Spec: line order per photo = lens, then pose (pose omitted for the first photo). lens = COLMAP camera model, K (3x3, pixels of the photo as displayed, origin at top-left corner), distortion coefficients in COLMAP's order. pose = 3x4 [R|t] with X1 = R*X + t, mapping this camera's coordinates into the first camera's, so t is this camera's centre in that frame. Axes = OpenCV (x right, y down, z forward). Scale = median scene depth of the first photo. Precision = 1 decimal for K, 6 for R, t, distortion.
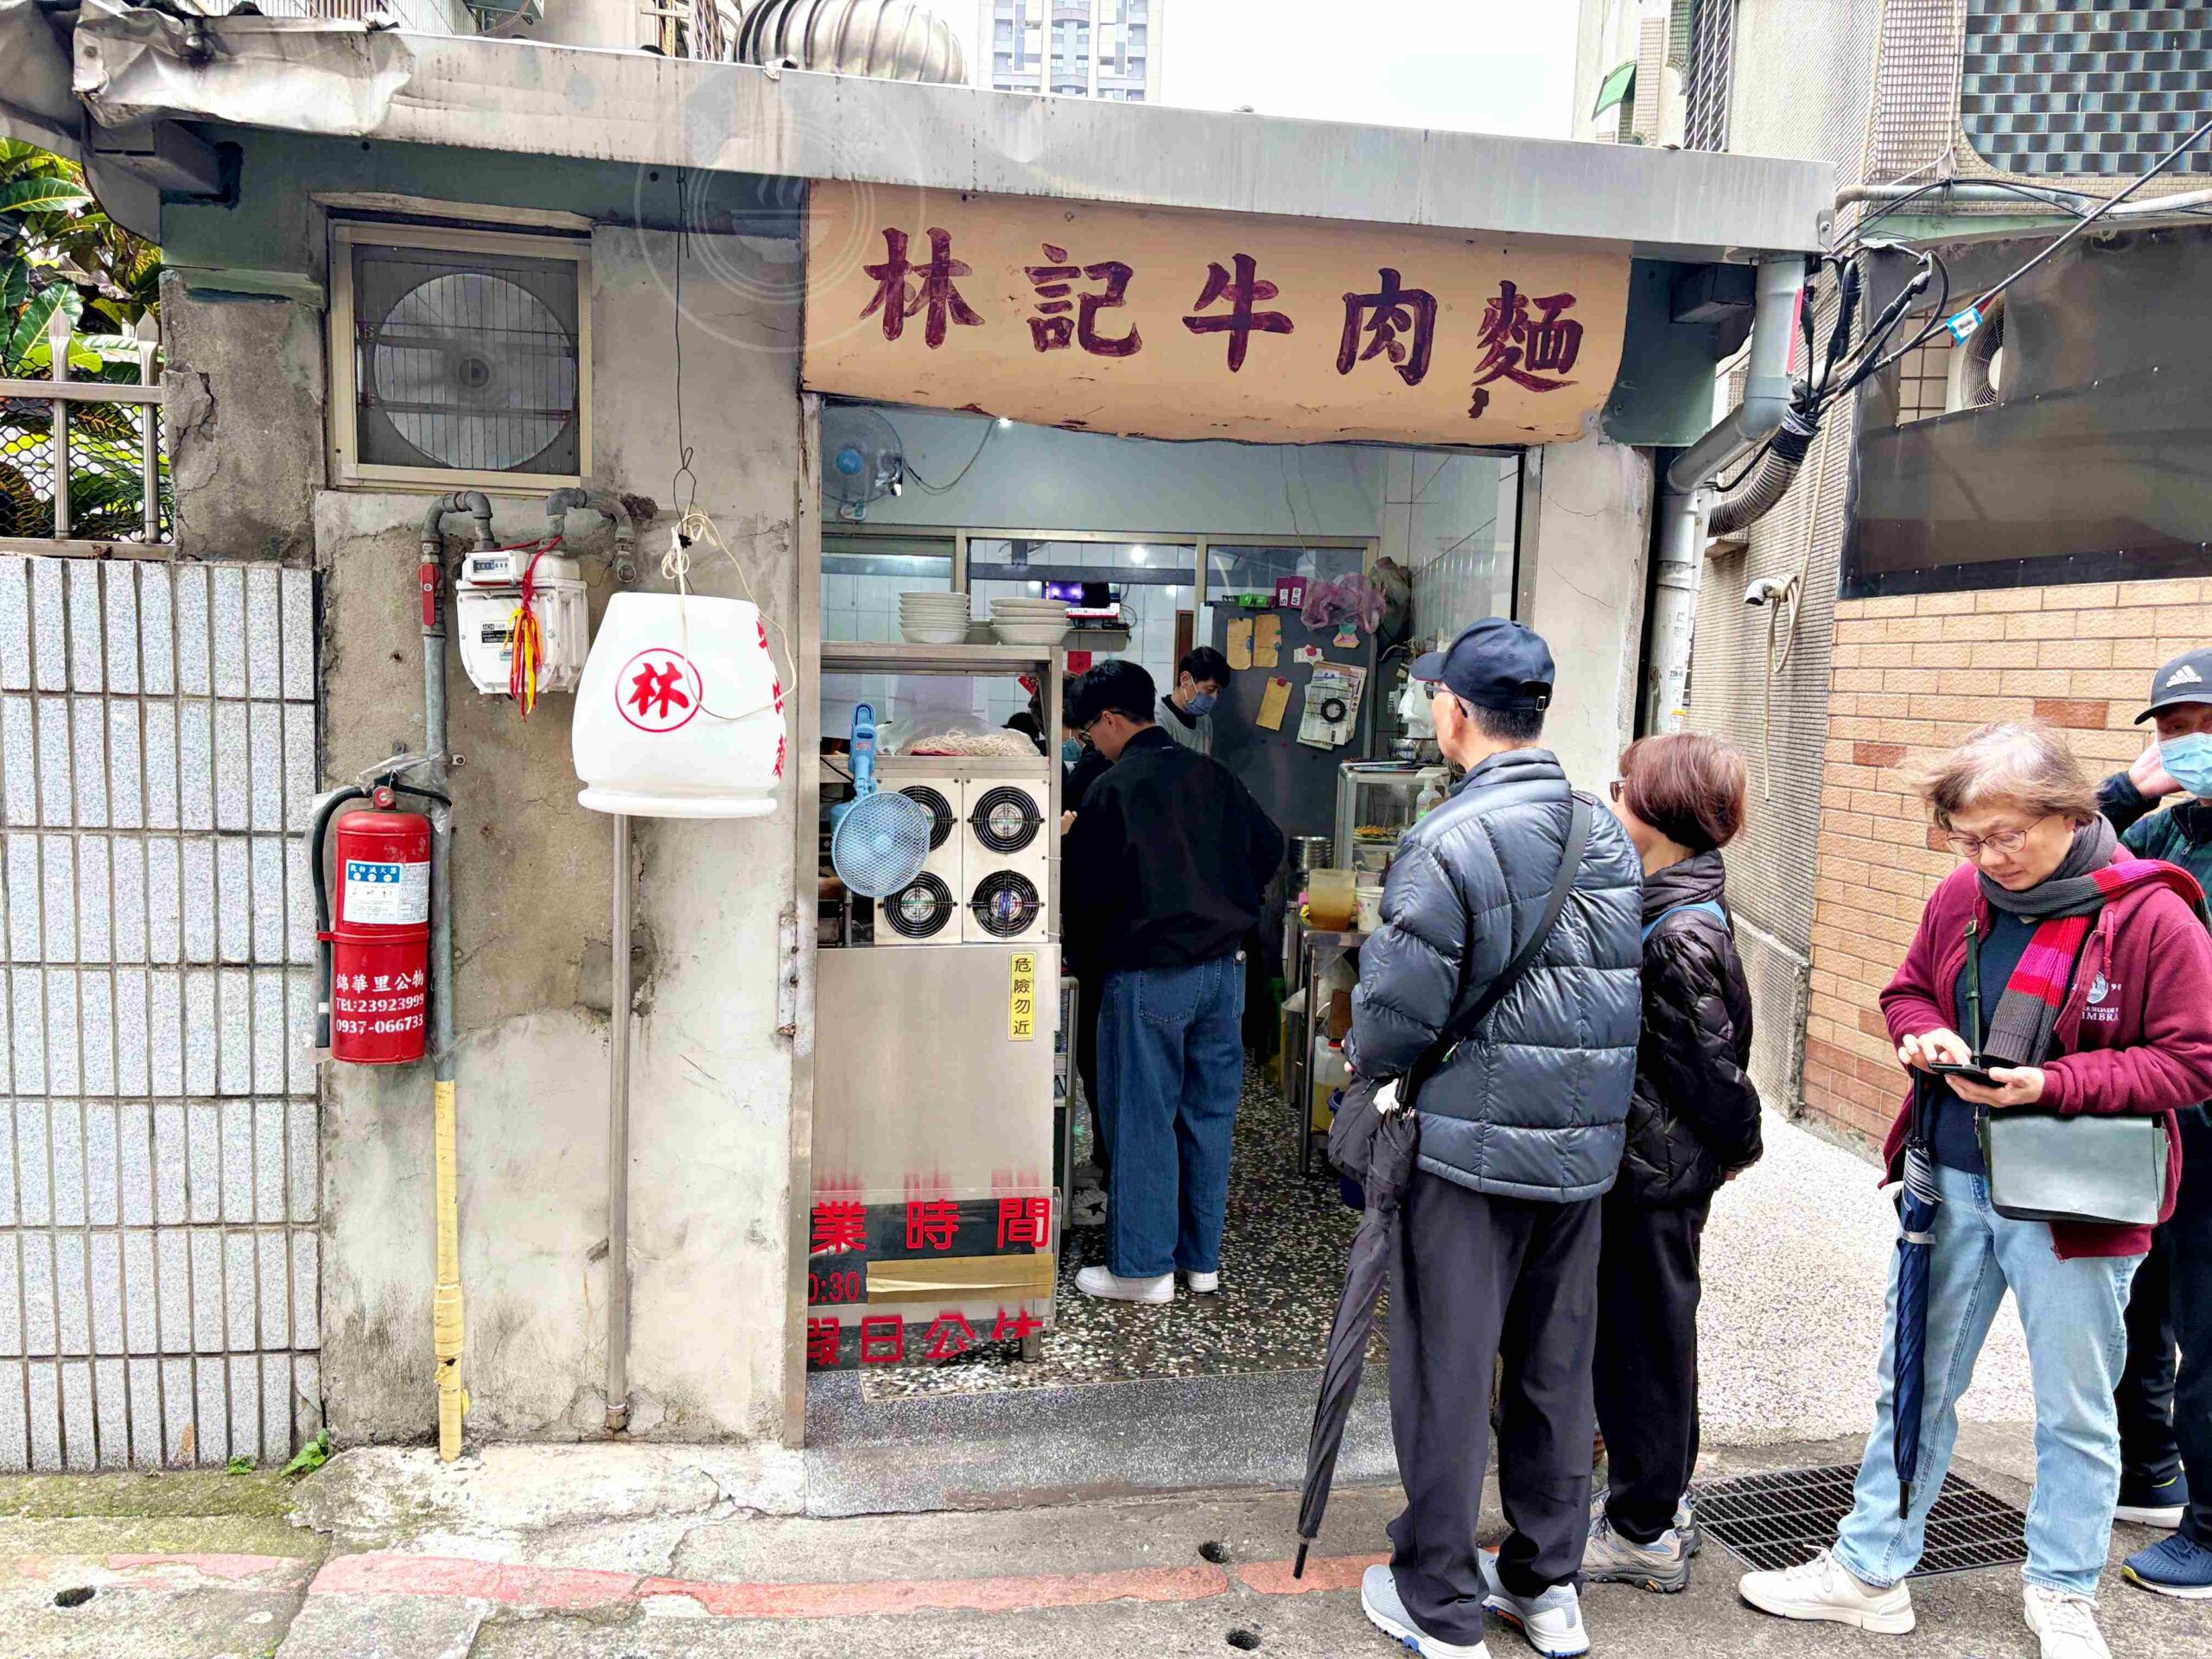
lens RADIAL K [[1675.3, 0, 1075.8], [0, 1675.3, 847.5], [0, 0, 1]] dist [0.045439, -0.046581]
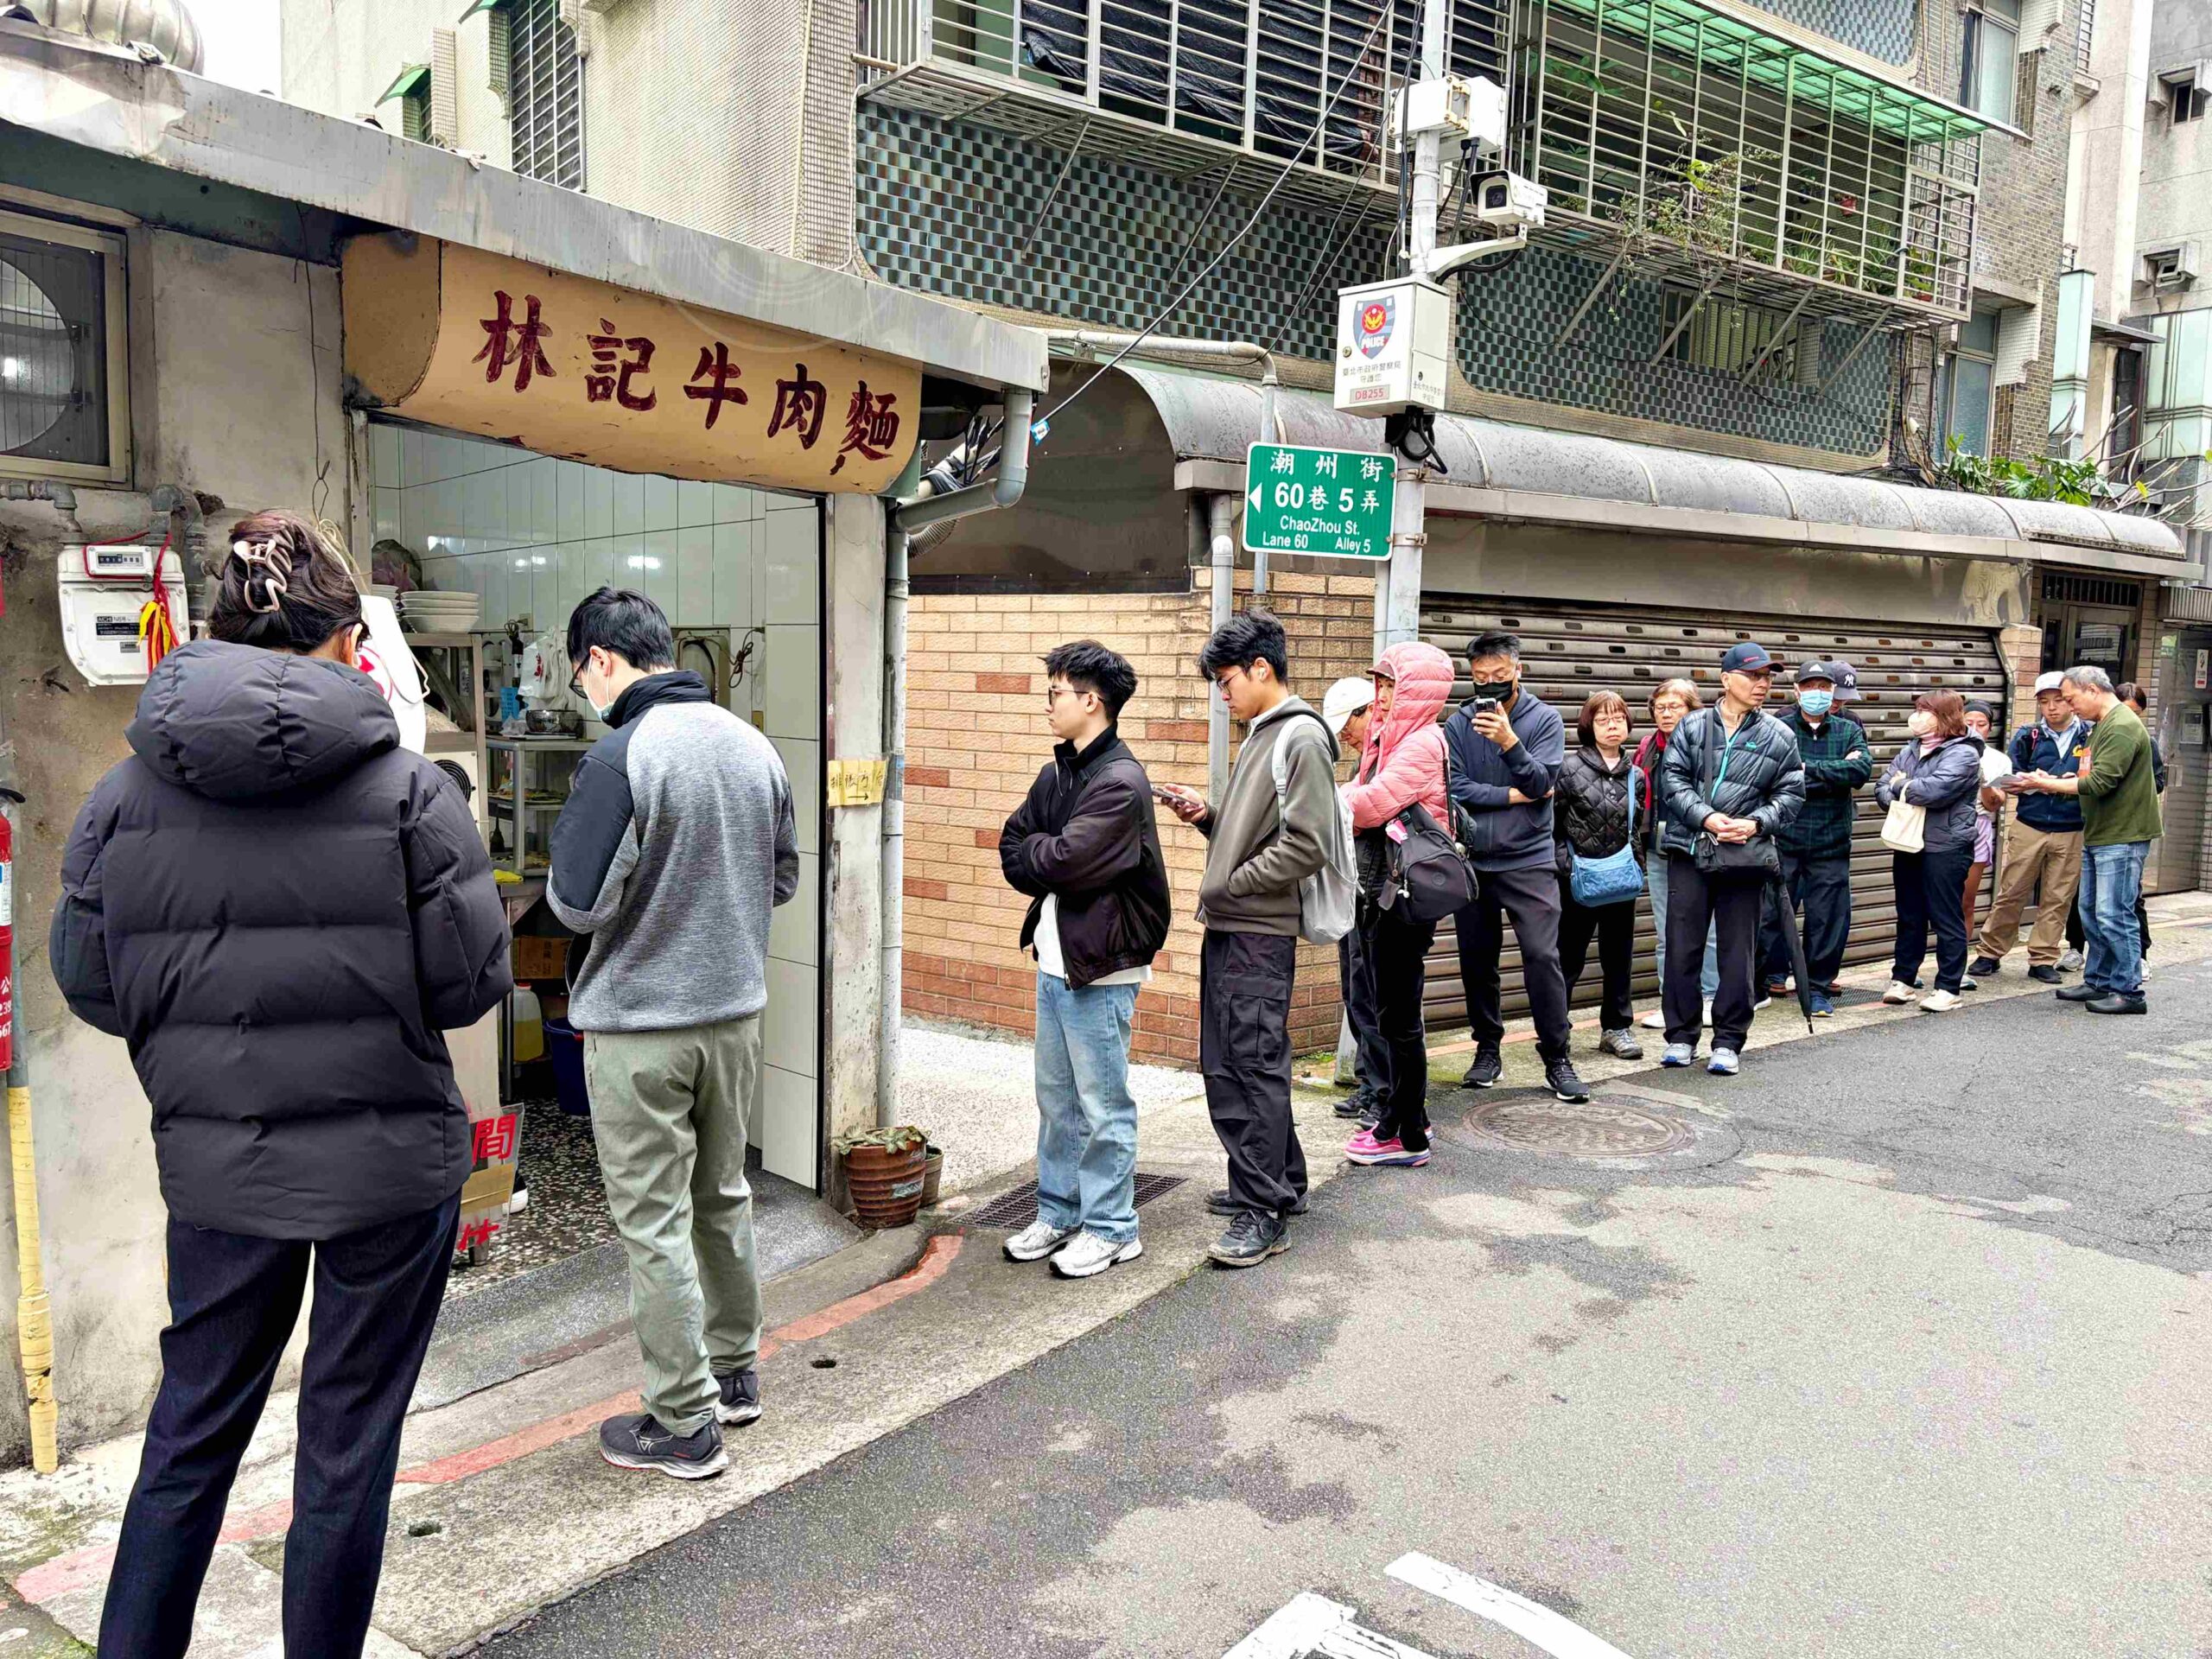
lens RADIAL K [[1675.3, 0, 1075.8], [0, 1675.3, 847.5], [0, 0, 1]] dist [0.045439, -0.046581]
pose [[0.713975, -0.084715, 0.695027, -0.622468], [0.072157, 0.996271, 0.047308, -0.000935], [-0.696443, 0.016374, 0.717425, -0.126855]]
